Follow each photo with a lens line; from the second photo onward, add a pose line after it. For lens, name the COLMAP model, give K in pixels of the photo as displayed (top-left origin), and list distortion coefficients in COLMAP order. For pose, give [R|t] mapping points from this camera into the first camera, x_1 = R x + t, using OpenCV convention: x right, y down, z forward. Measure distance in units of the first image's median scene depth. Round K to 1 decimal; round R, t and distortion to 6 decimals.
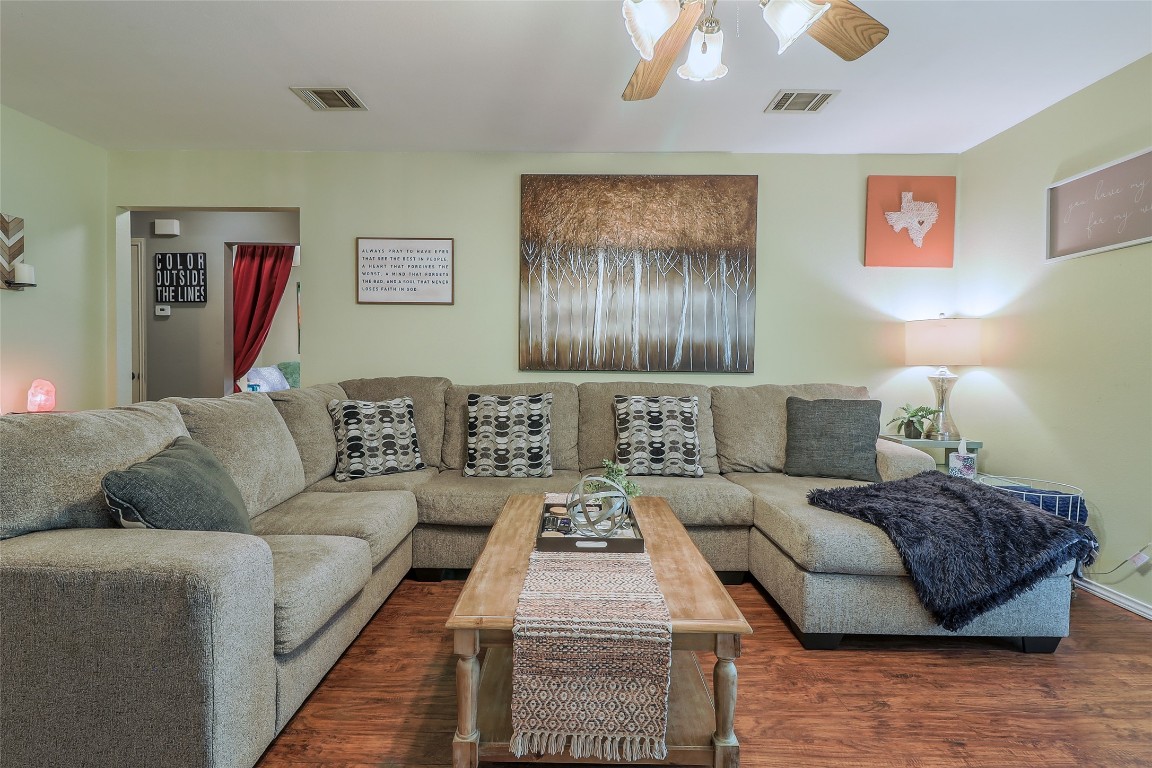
lens RADIAL K [[525.8, 0, 570.4], [0, 525.8, 378.4], [0, 0, 1]] dist [0.012818, -0.002332]
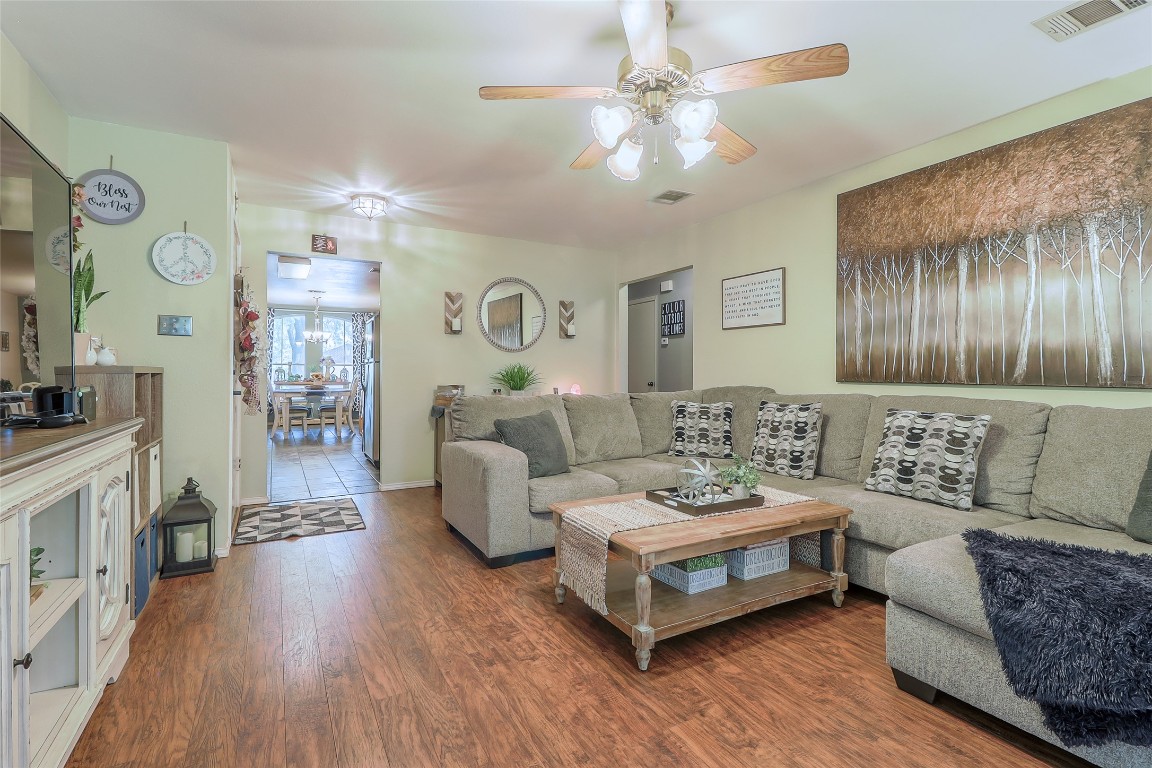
lens RADIAL K [[525.8, 0, 575.5], [0, 525.8, 378.4], [0, 0, 1]] dist [0.012818, -0.002332]
pose [[0.508127, 0.003059, -0.861277, 0.617009], [-0.025084, 0.999622, -0.011249, 0.002502], [0.860917, 0.027320, 0.508011, 0.029370]]
